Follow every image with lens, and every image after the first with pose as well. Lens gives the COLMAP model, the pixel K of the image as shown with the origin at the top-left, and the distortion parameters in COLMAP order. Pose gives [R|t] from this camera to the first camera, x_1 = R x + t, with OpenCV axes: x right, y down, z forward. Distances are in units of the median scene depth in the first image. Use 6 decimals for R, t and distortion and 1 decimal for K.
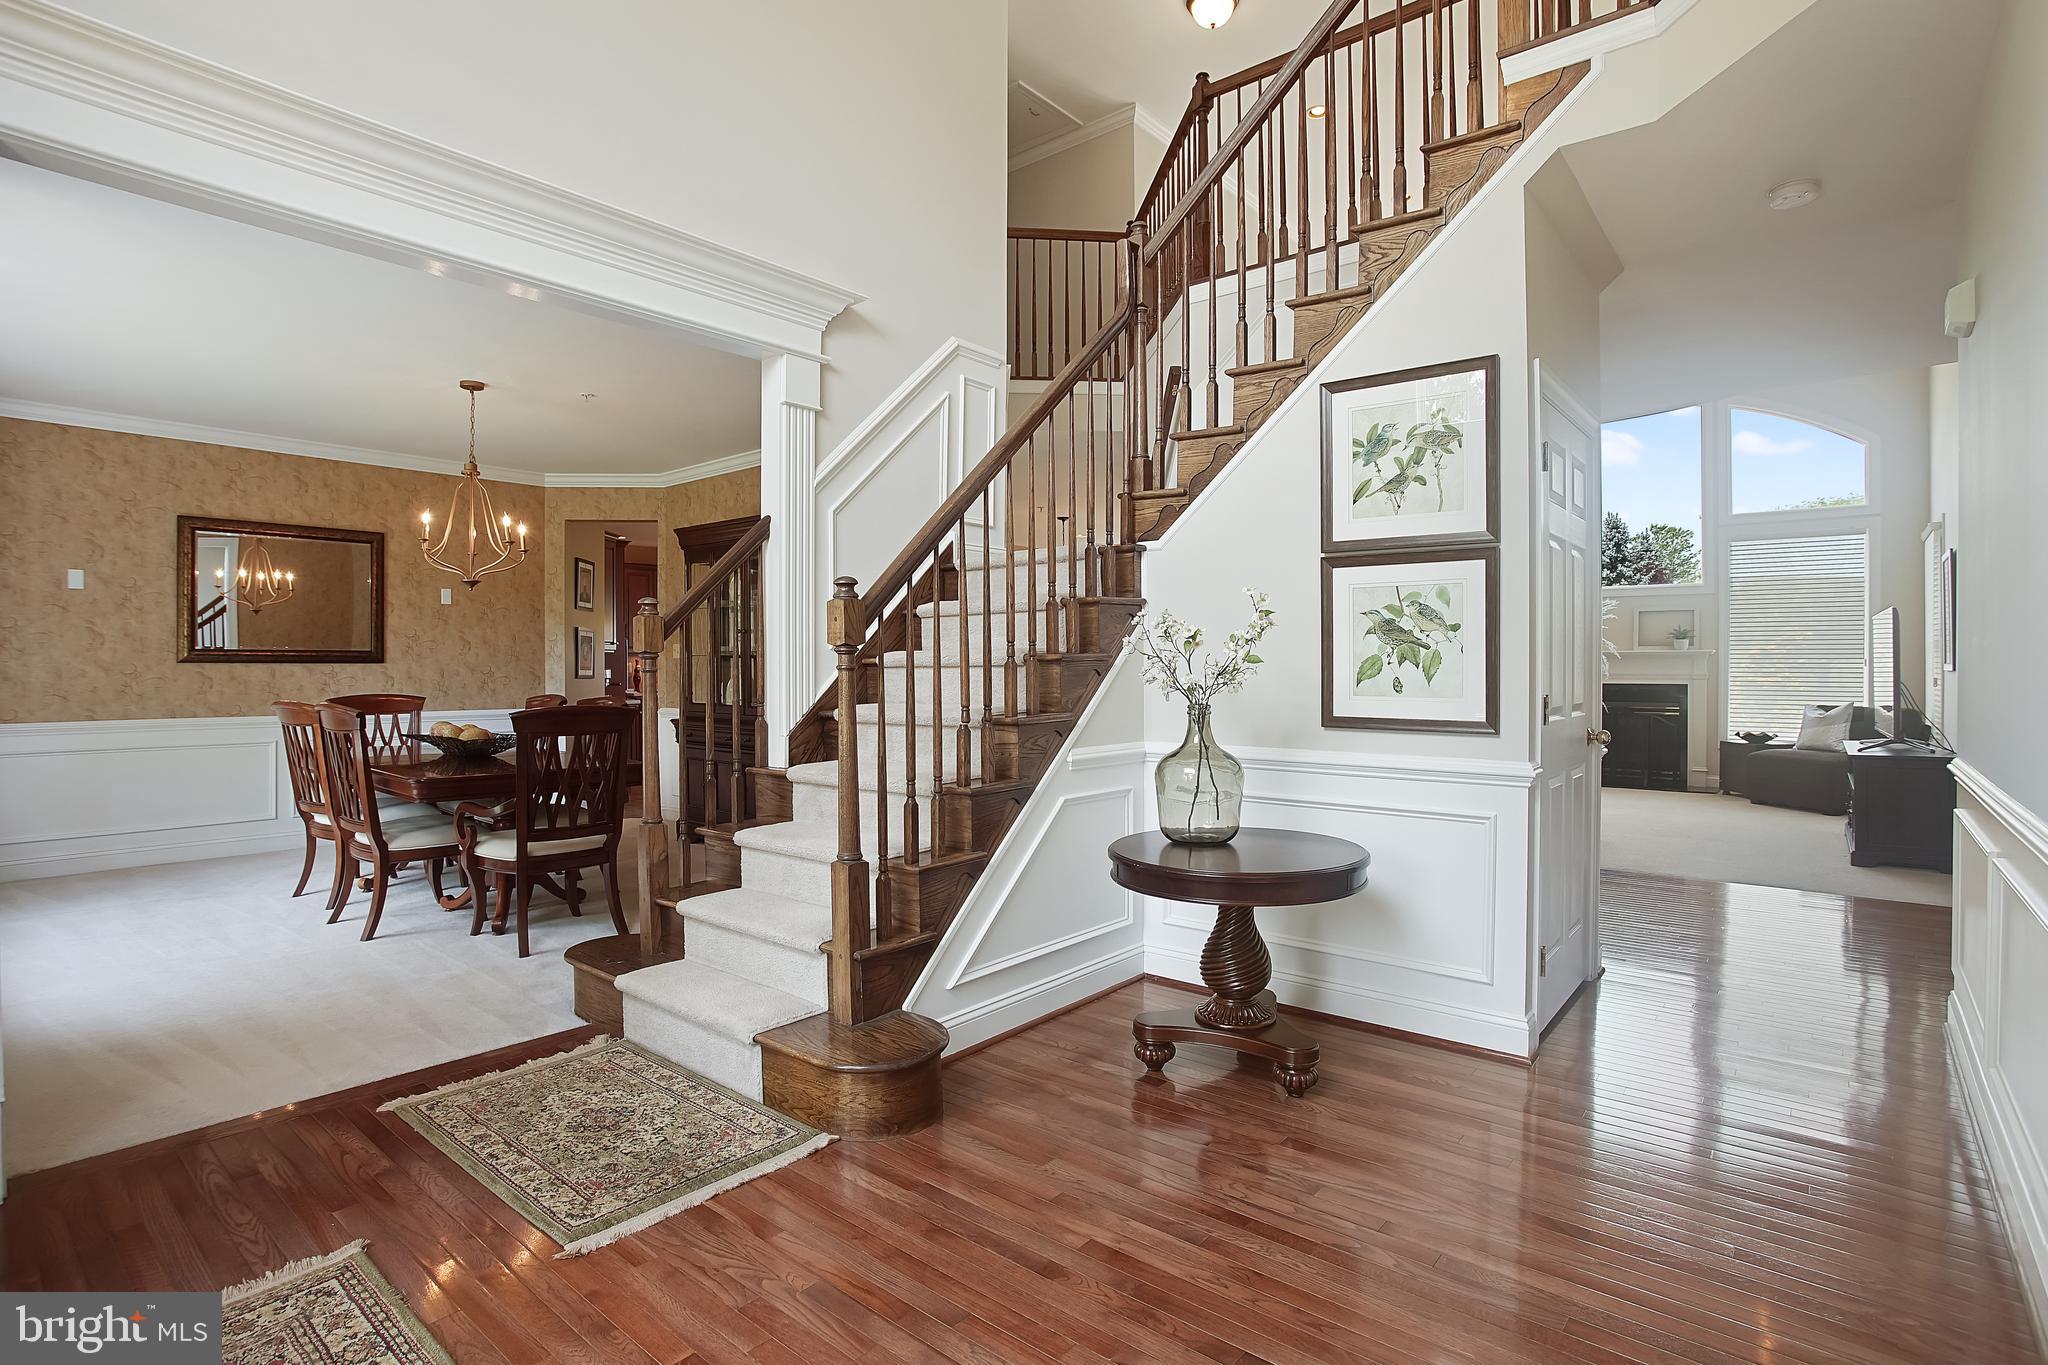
lens RADIAL K [[984.5, 0, 1027.8], [0, 984.5, 686.9], [0, 0, 1]] dist [-0.013294, 0.012555]
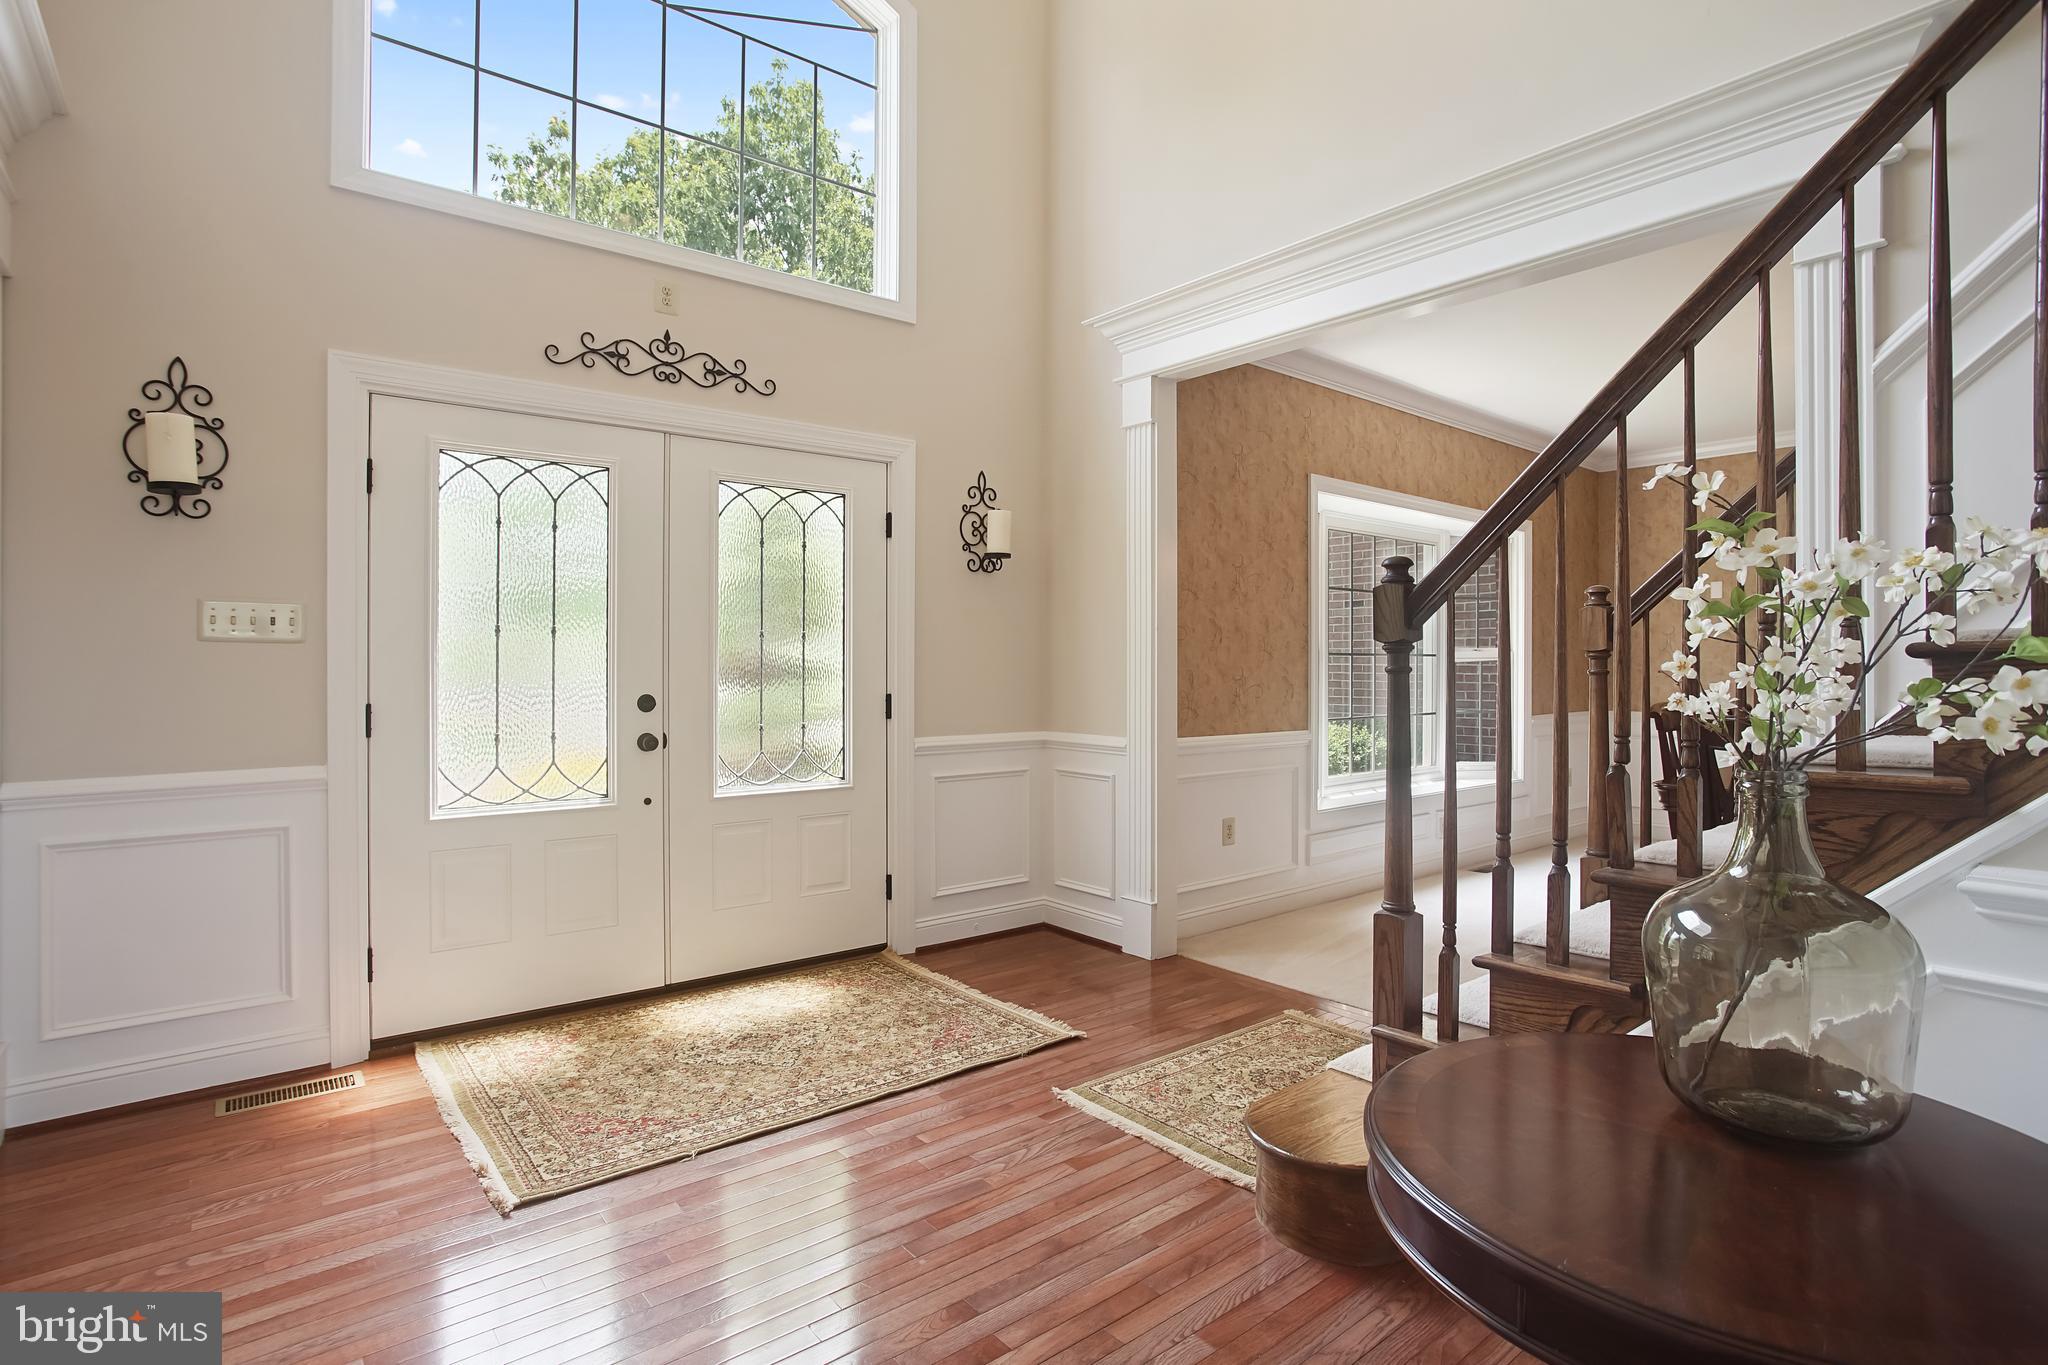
lens RADIAL K [[984.5, 0, 1023.1], [0, 984.5, 682.4], [0, 0, 1]] dist [-0.013294, 0.012555]
pose [[-0.189566, -0.001111, -0.981867, 0.810653], [-0.000784, 0.999999, -0.000980, -0.005287], [0.981868, 0.000584, -0.189567, 1.069581]]
